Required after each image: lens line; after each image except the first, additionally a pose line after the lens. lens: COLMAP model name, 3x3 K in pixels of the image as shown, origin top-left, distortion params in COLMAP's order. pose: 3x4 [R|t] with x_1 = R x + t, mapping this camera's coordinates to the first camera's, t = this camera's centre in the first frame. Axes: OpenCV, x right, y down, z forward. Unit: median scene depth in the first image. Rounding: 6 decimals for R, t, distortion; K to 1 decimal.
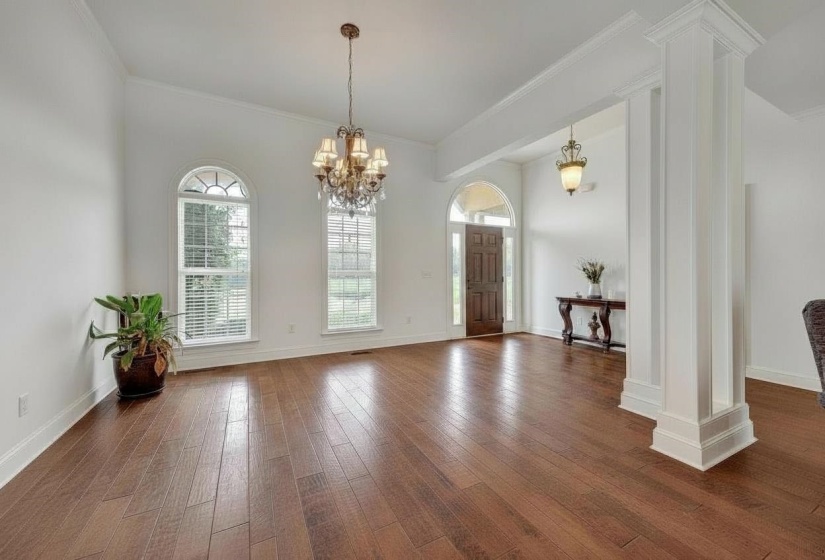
lens RADIAL K [[315.3, 0, 409.7], [0, 315.3, 268.4], [0, 0, 1]] dist [0.008513, -0.000660]
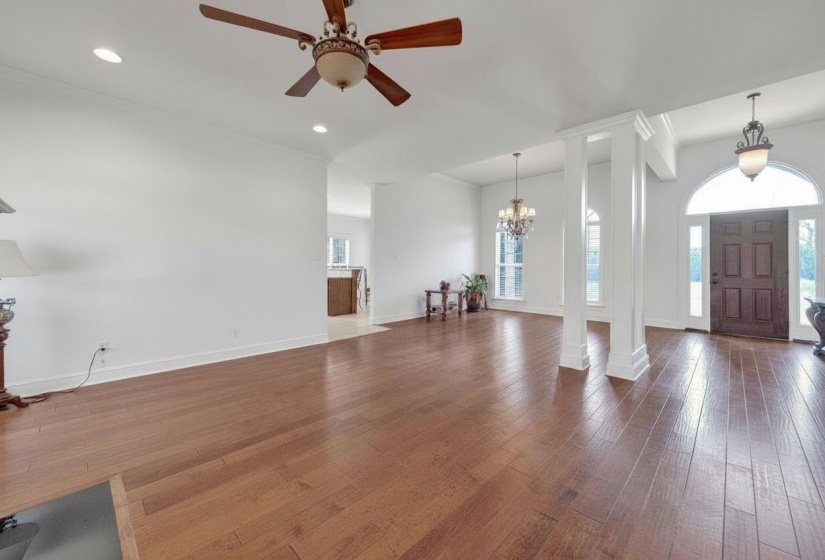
lens RADIAL K [[315.3, 0, 409.7], [0, 315.3, 268.4], [0, 0, 1]] dist [0.008513, -0.000660]
pose [[0.308786, 0.007559, -0.951101, 1.004992], [0.012251, 0.999854, 0.011923, 0.001058], [0.951053, -0.015333, 0.308648, -0.227019]]
